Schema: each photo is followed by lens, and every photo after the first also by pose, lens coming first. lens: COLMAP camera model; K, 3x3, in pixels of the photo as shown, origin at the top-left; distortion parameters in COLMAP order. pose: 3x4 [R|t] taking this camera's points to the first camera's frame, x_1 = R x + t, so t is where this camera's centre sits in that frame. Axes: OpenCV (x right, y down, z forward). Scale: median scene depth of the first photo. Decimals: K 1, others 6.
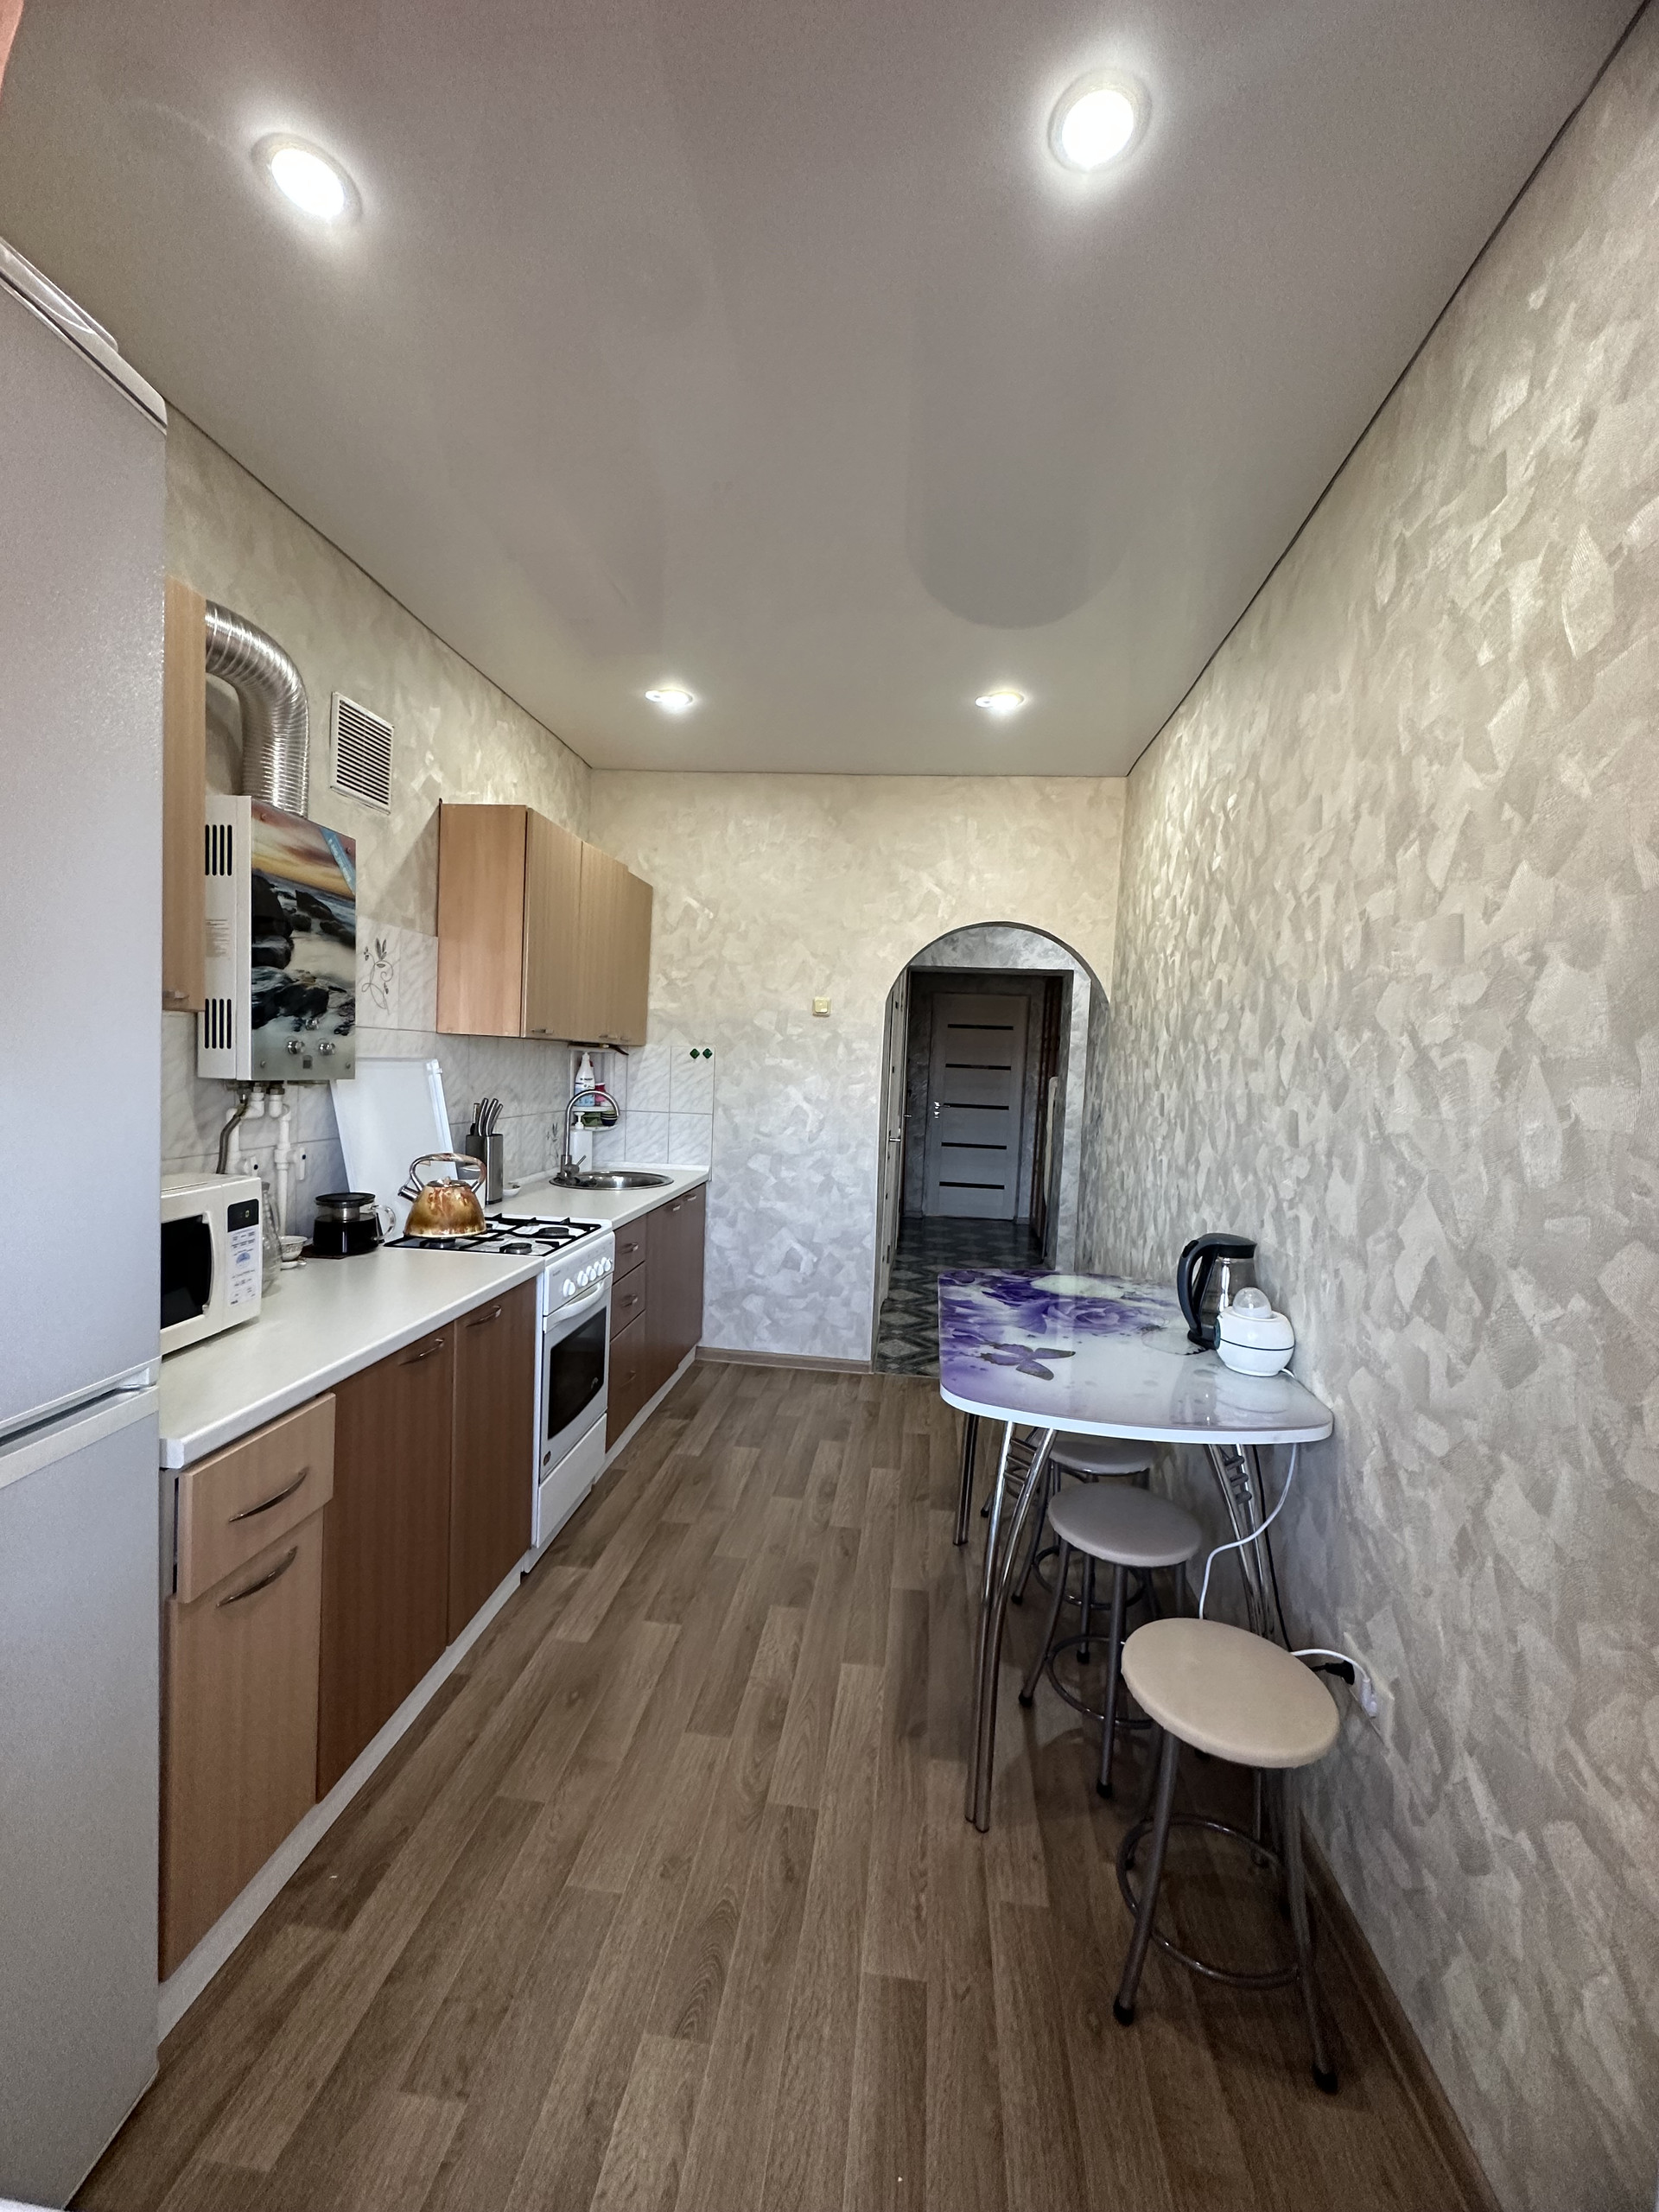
lens RADIAL K [[887.8, 0, 833.5], [0, 887.8, 1104.0], [0, 0, 1]] dist [-0.002540, 0.000969]
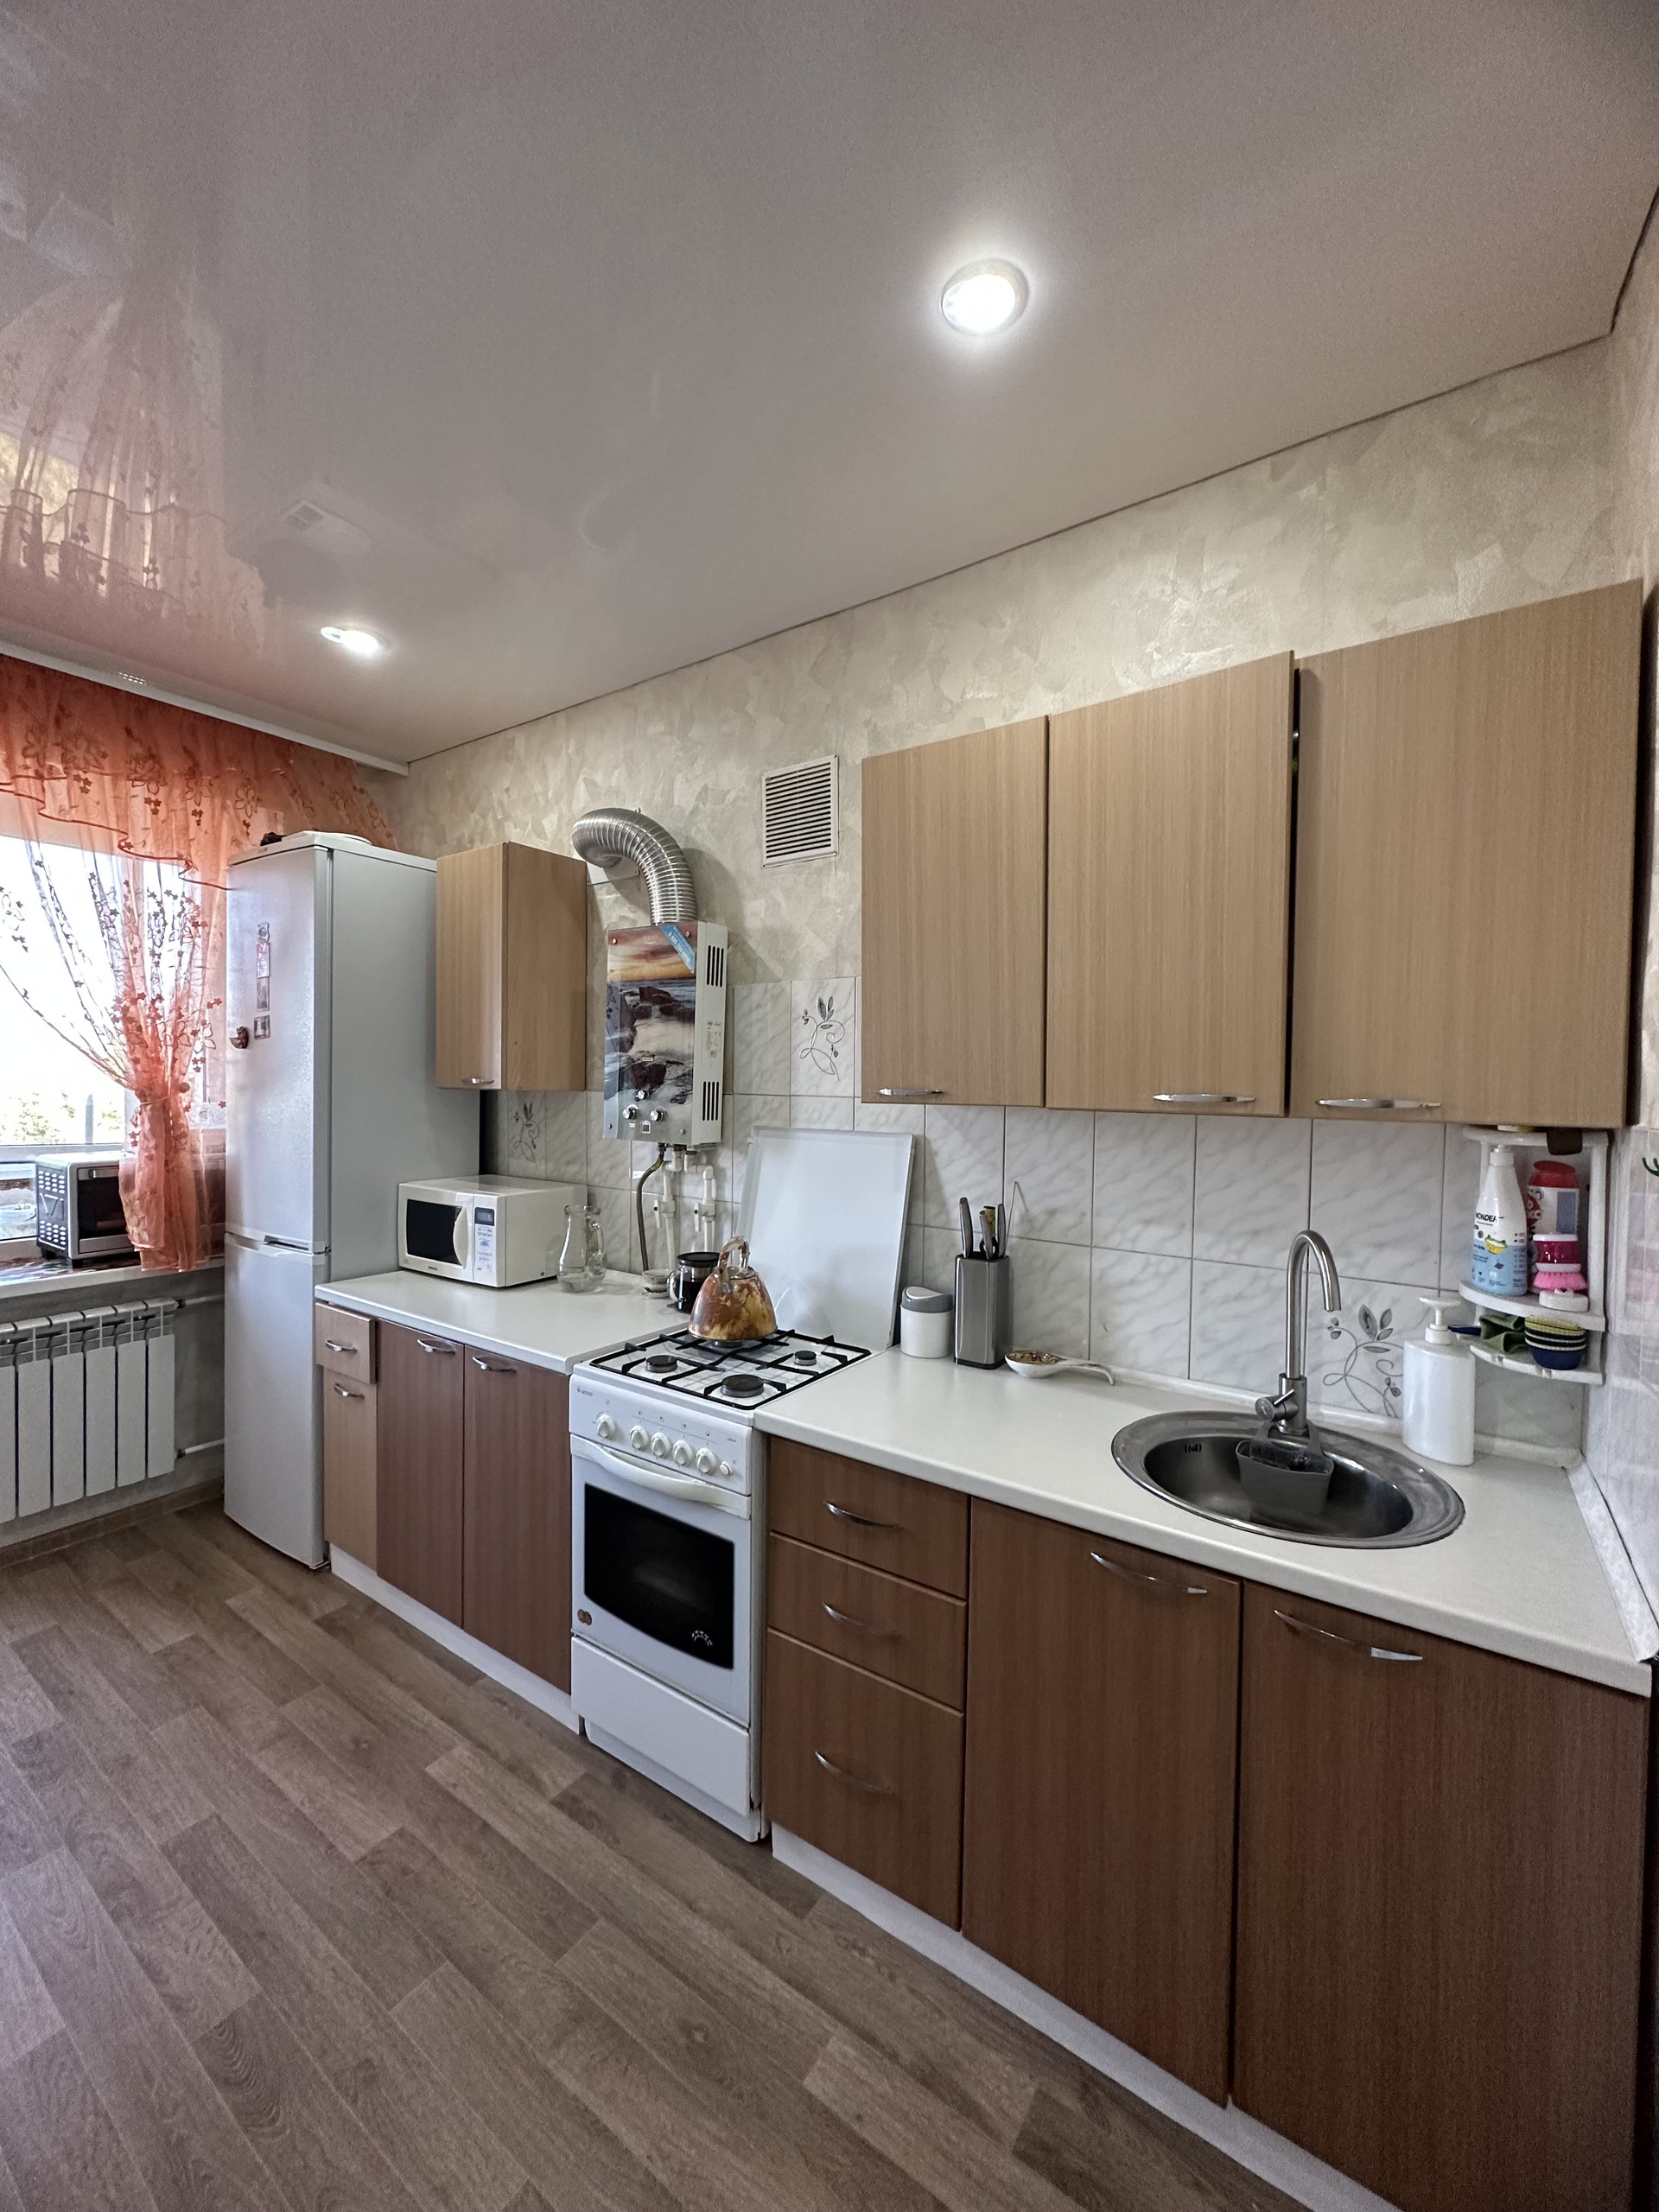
lens RADIAL K [[887.8, 0, 833.9], [0, 887.8, 1104.3], [0, 0, 1]] dist [-0.002540, 0.000969]
pose [[-0.481136, -0.025740, -0.876268, 0.327843], [-0.077136, 0.996935, 0.013069, -0.109230], [0.873246, 0.073880, -0.481647, 1.750986]]
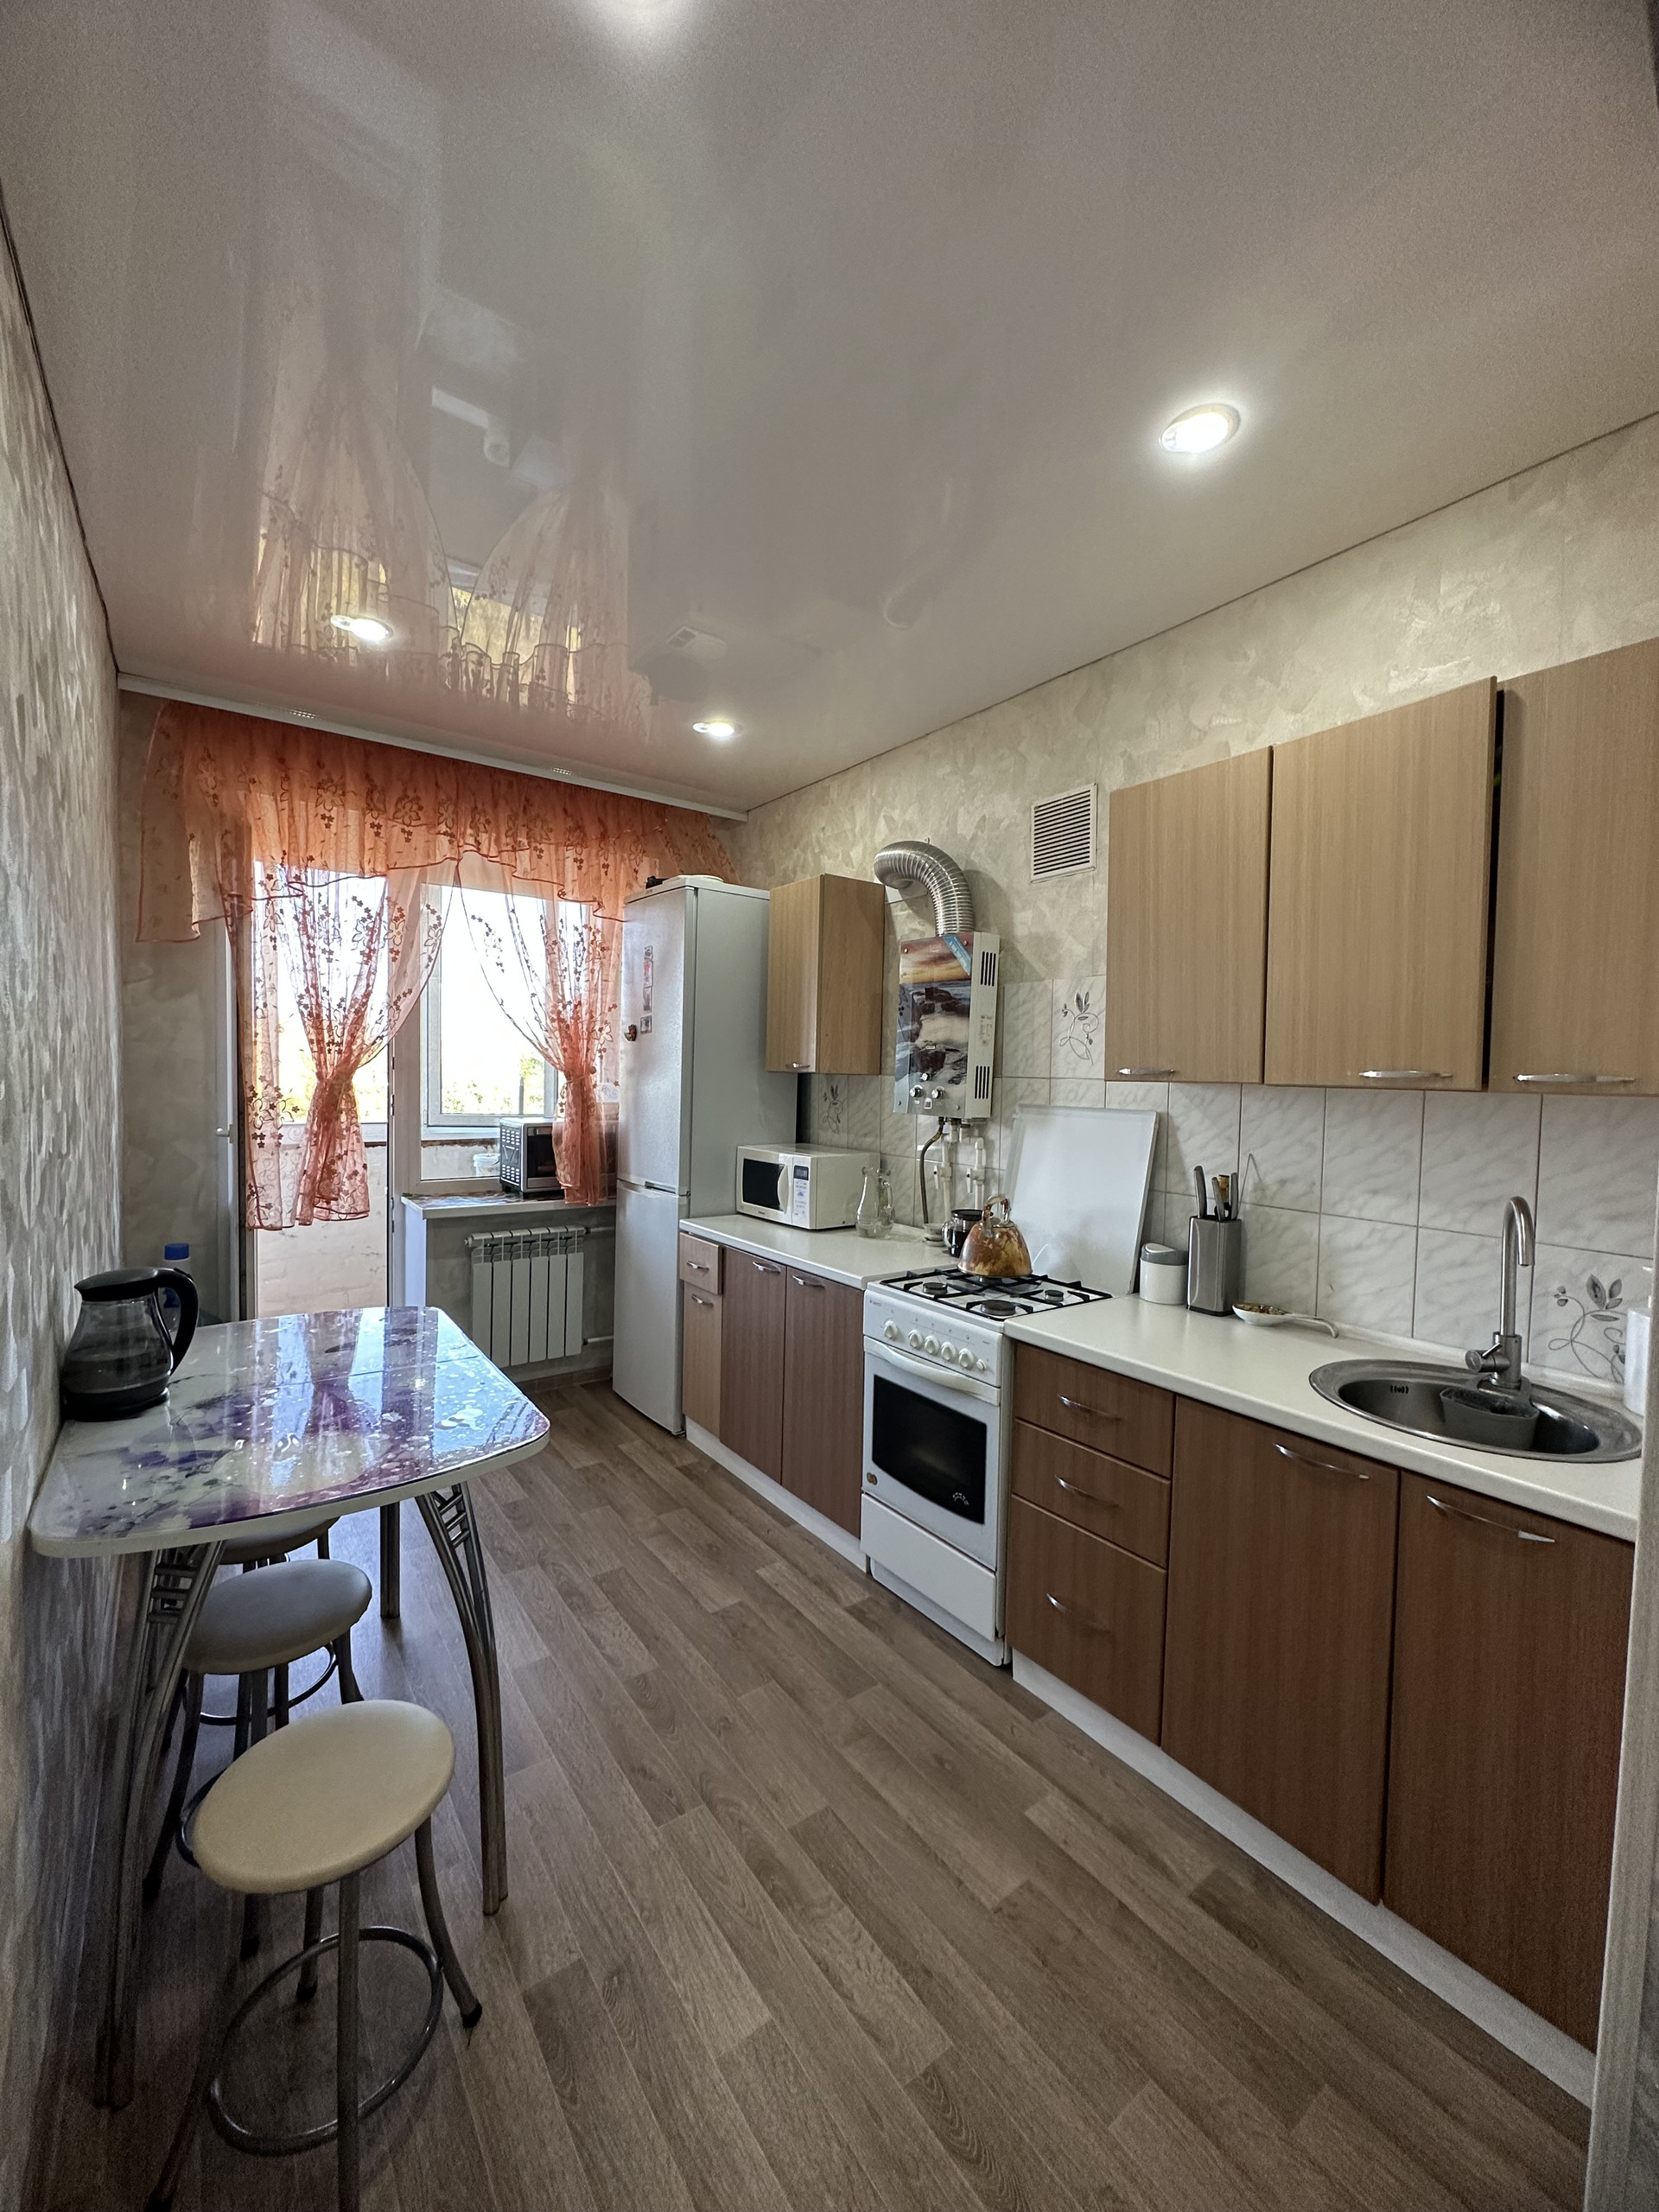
lens RADIAL K [[887.8, 0, 825.7], [0, 887.8, 1106.3], [0, 0, 1]] dist [-0.002540, 0.000969]
pose [[-0.740362, -0.036359, -0.671224, 0.490741], [-0.088060, 0.995177, 0.043223, -0.087519], [0.666415, 0.091108, -0.739993, 1.911266]]
